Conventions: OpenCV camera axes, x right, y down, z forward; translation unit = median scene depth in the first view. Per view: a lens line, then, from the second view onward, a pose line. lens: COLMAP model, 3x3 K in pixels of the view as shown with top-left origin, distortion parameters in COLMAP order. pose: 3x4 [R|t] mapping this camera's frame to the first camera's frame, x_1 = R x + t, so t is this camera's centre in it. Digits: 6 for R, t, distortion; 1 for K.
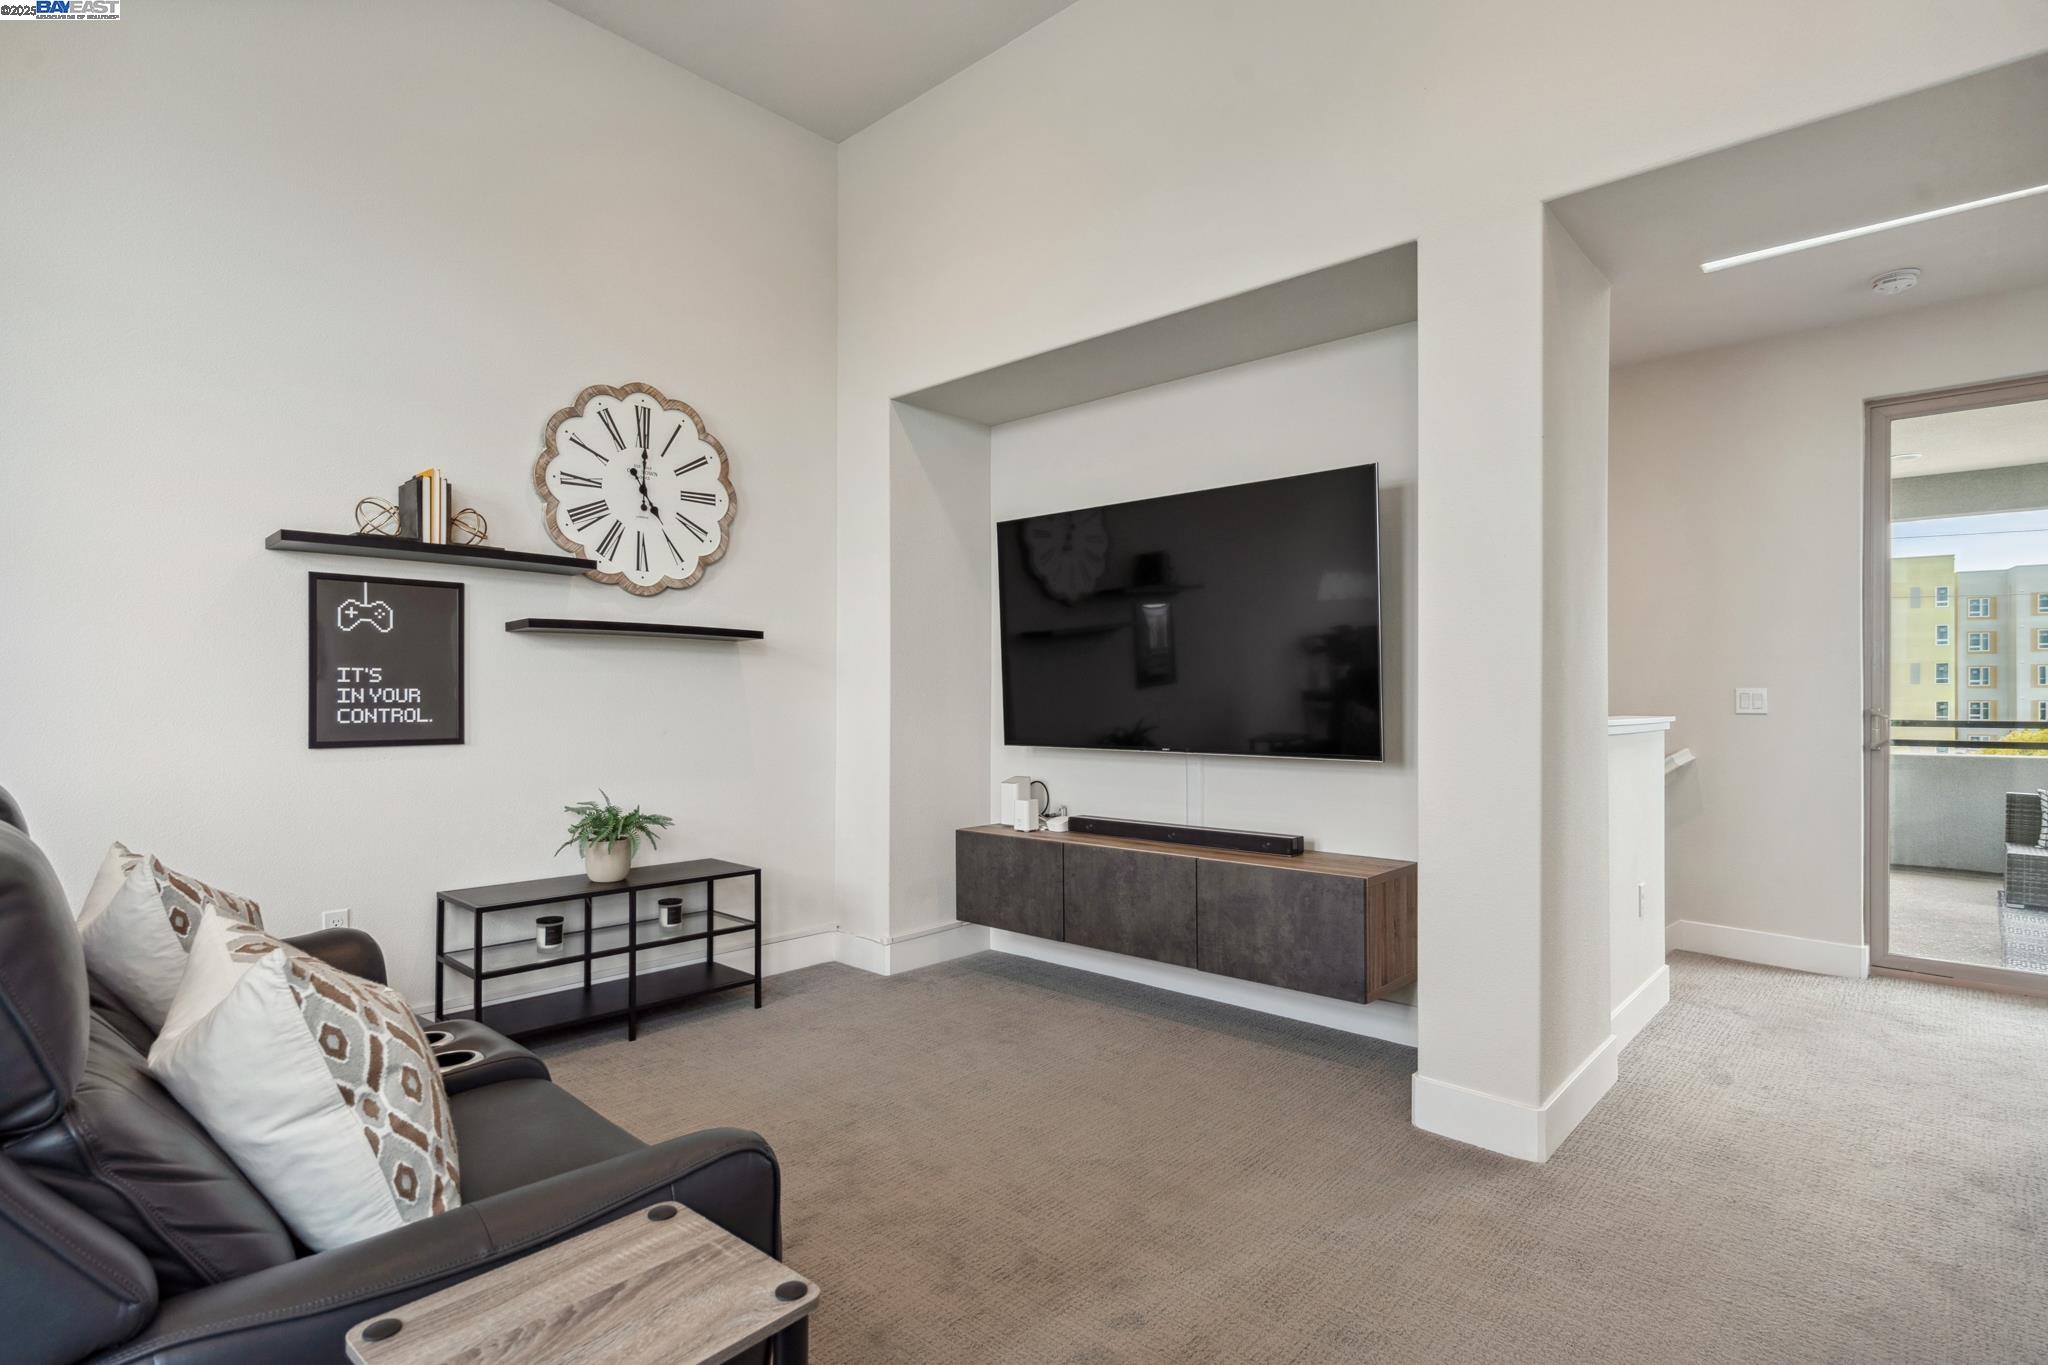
lens RADIAL K [[1016.4, 0, 1025.5], [0, 1016.4, 689.2], [0, 0, 1]] dist [0.006847, 0.000408]
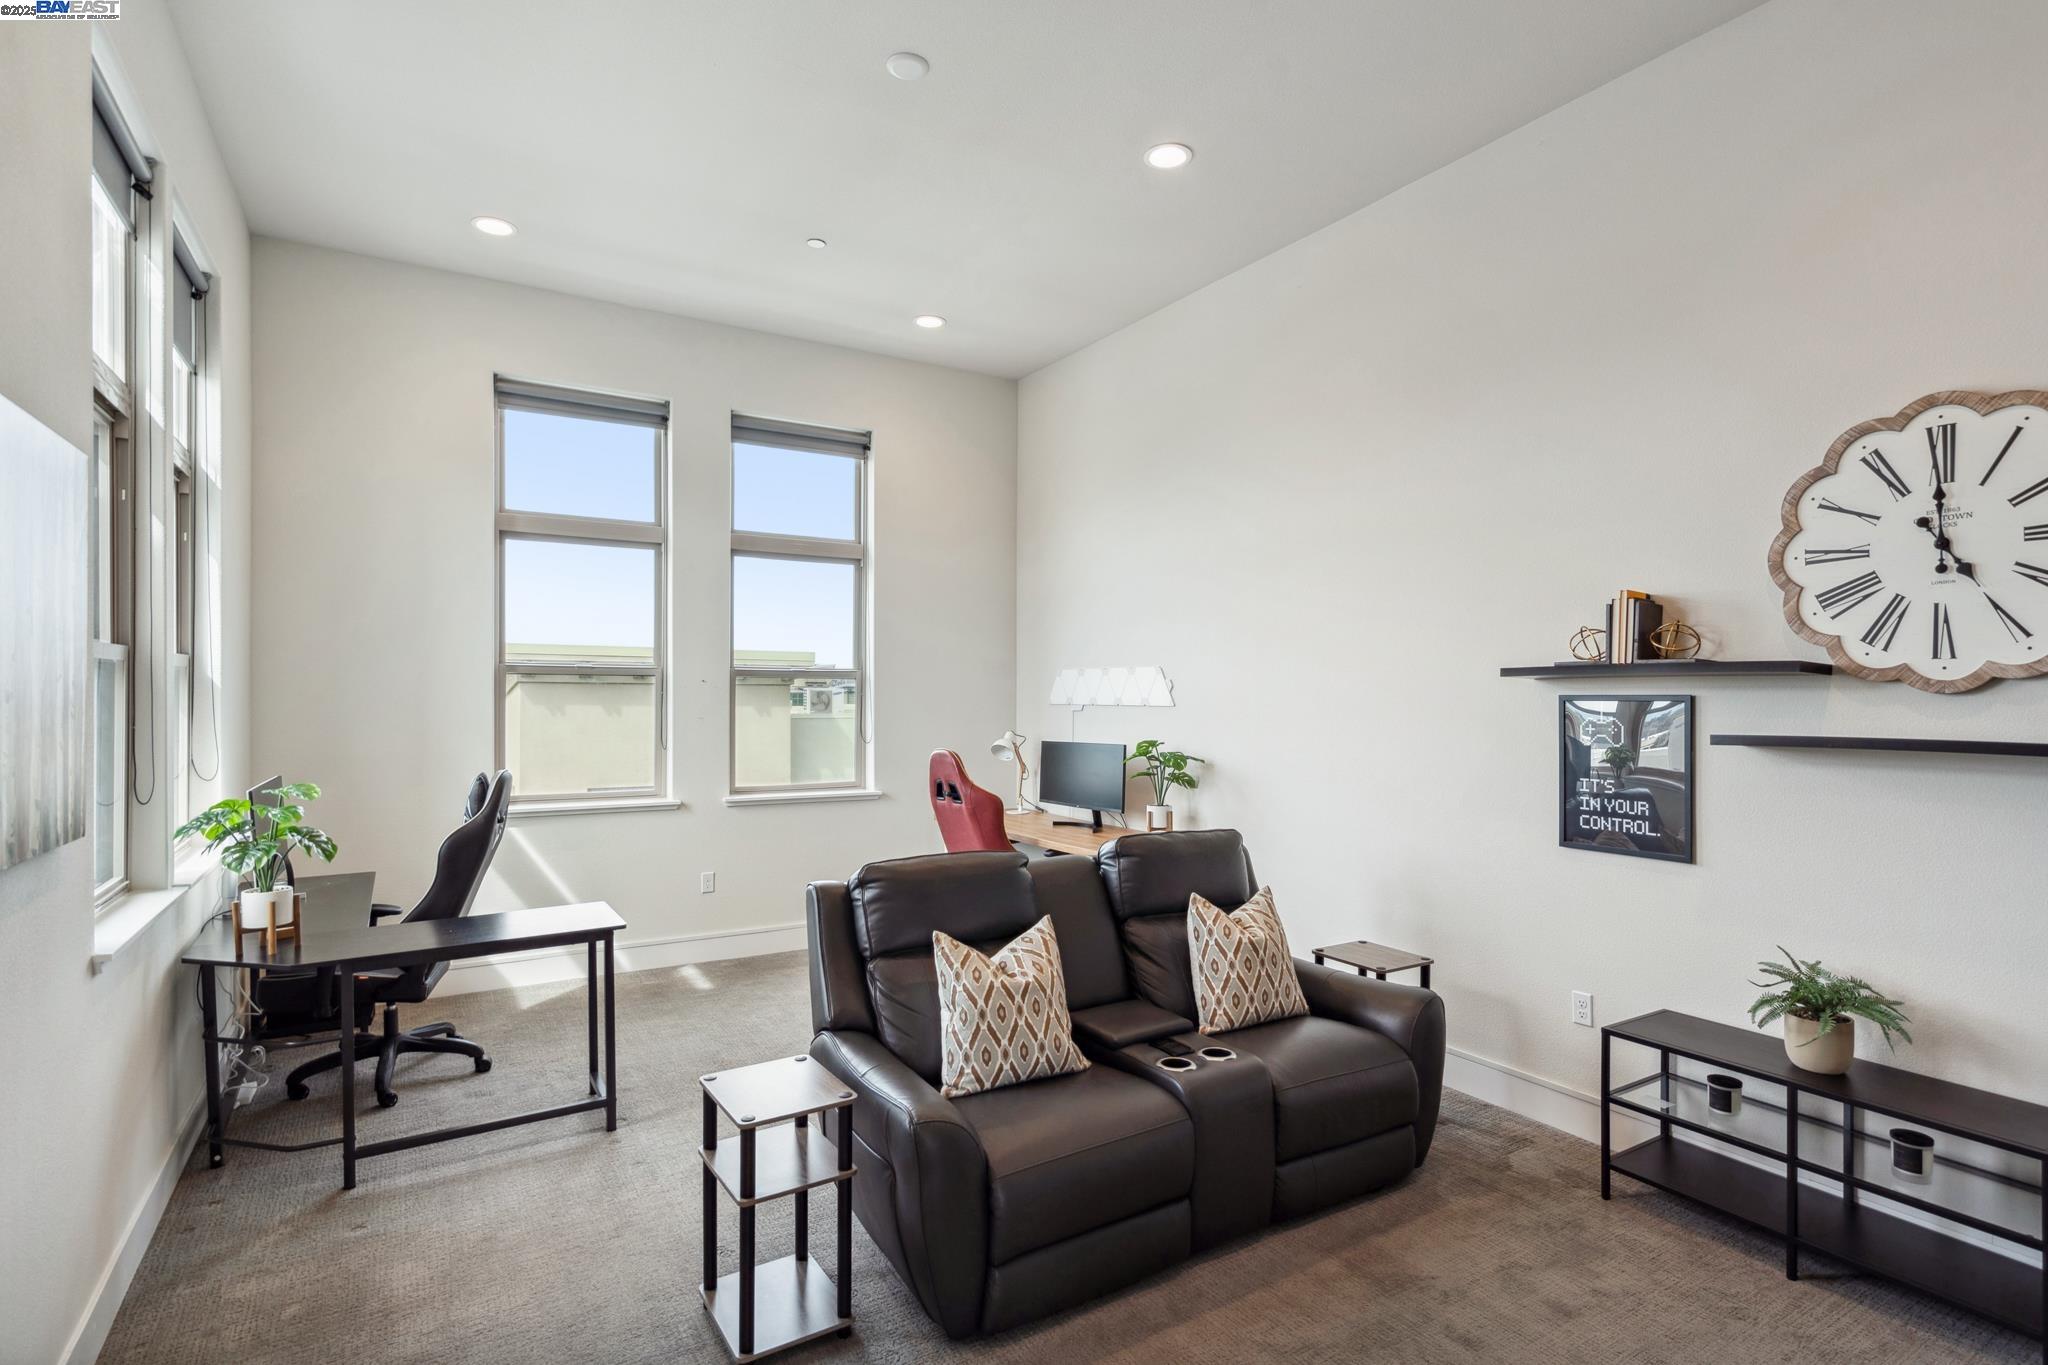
lens RADIAL K [[993.8, 0, 1028.8], [0, 993.8, 696.8], [0, 0, 1]] dist [0.002220, 0.000371]
pose [[-0.271535, -0.005694, -0.962412, 0.473970], [-0.000603, 0.999983, -0.005746, -0.089421], [0.962428, -0.000980, -0.271534, 0.604330]]
